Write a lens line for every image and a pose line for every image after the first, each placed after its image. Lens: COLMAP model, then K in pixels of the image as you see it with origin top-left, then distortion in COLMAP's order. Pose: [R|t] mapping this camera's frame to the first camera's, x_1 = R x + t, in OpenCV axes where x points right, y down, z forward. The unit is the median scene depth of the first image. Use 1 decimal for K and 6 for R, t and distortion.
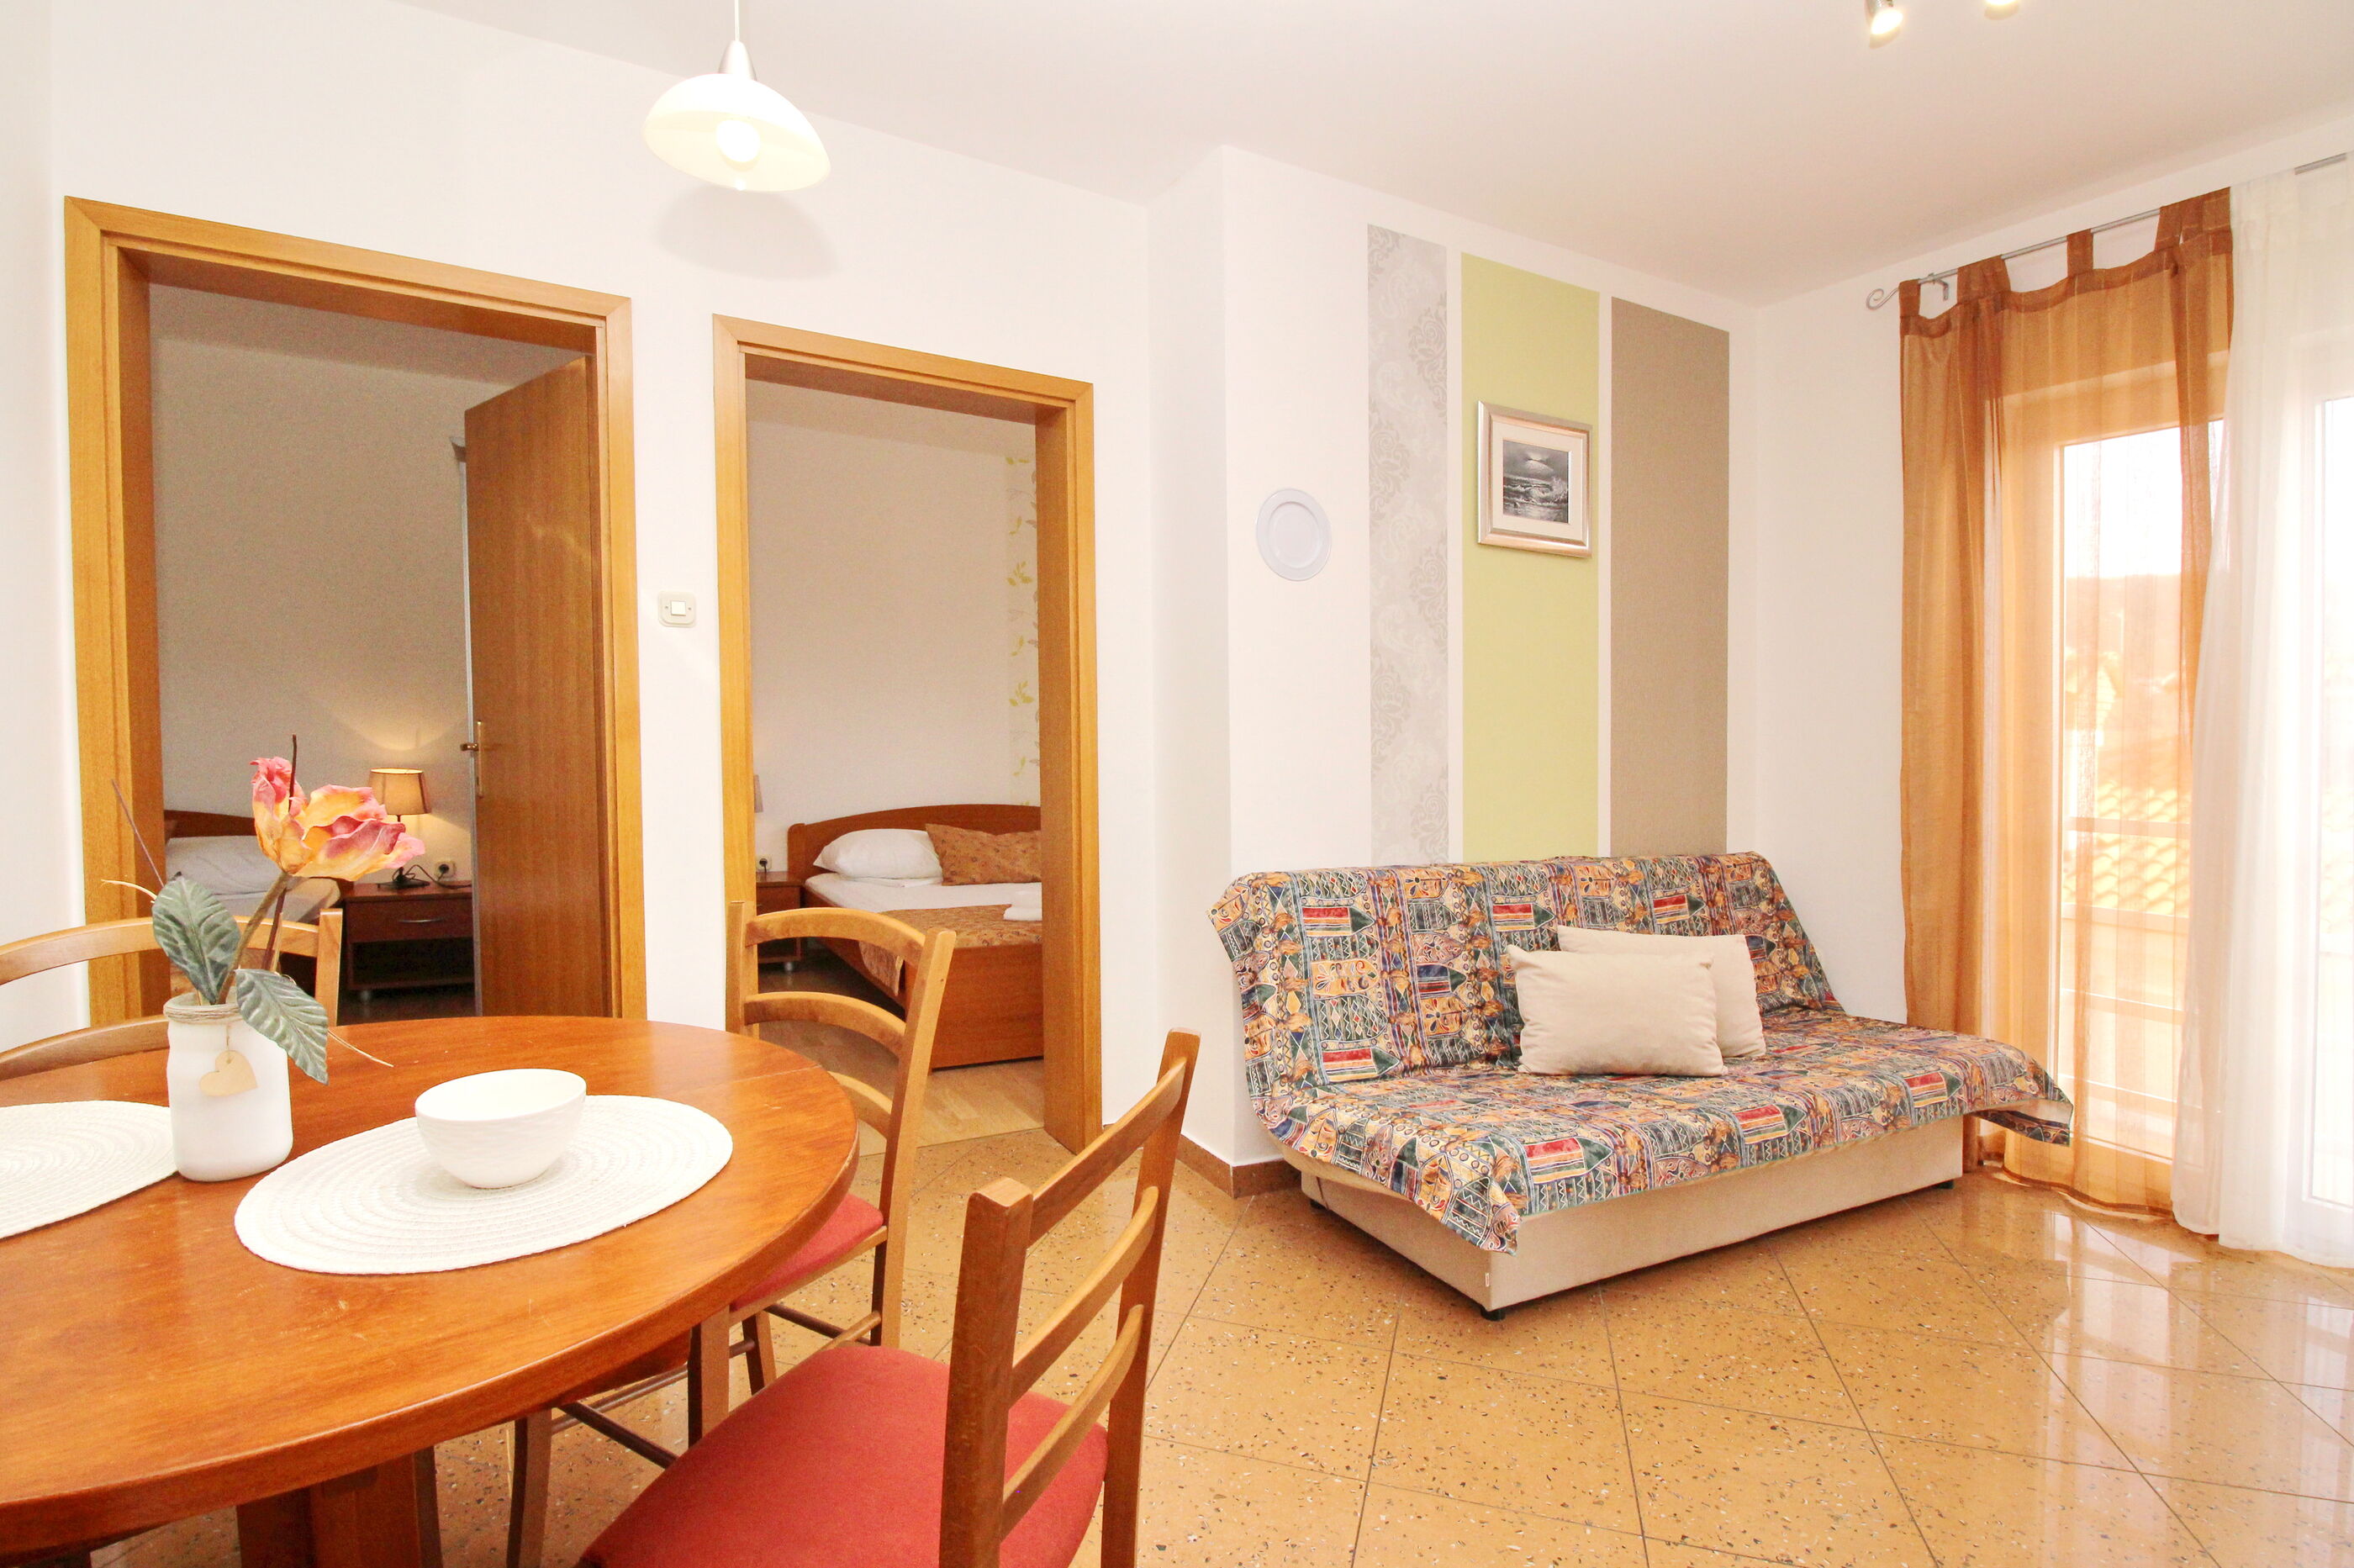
lens RADIAL K [[1108.9, 0, 1093.7], [0, 1108.9, 649.9], [0, 0, 1]] dist [-0.000385, -0.012711]
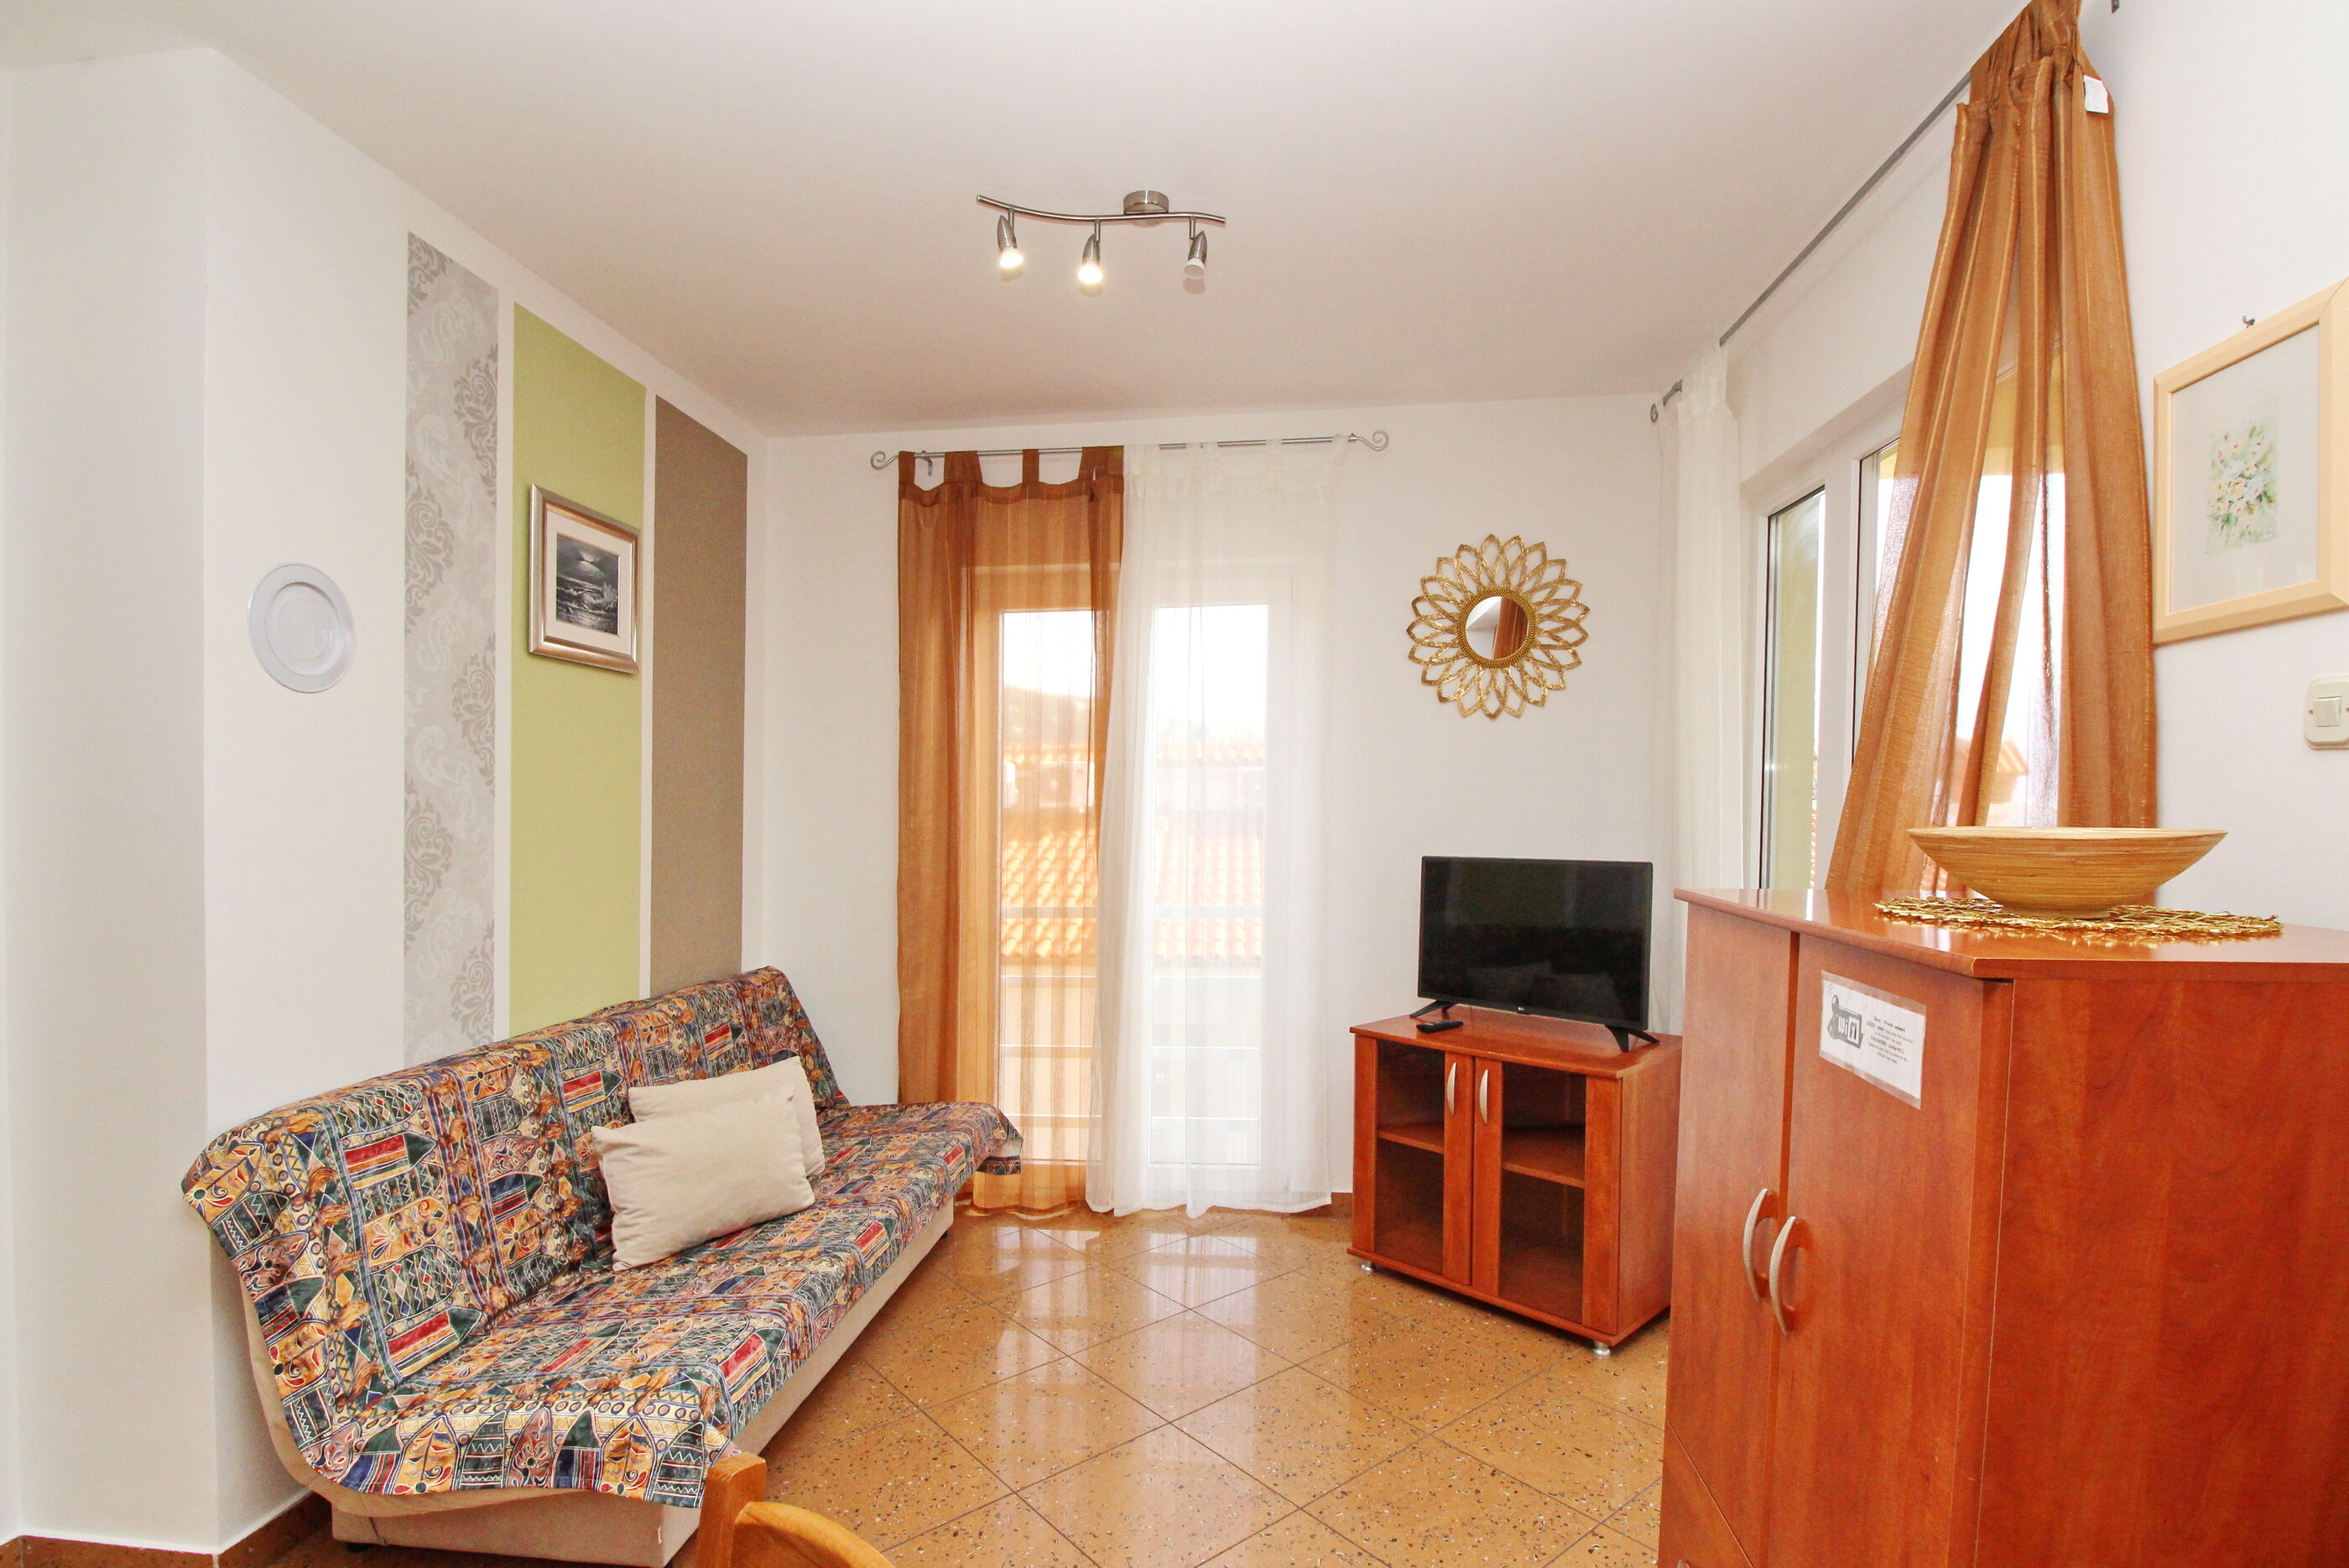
lens RADIAL K [[1165.9, 0, 1130.1], [0, 1165.9, 718.9], [0, 0, 1]] dist [-0.000642, -0.014801]
pose [[0.552233, 0.024561, 0.833328, -0.166540], [-0.024232, 0.999616, -0.013405, -0.053794], [-0.833337, -0.012791, 0.552617, 0.152496]]
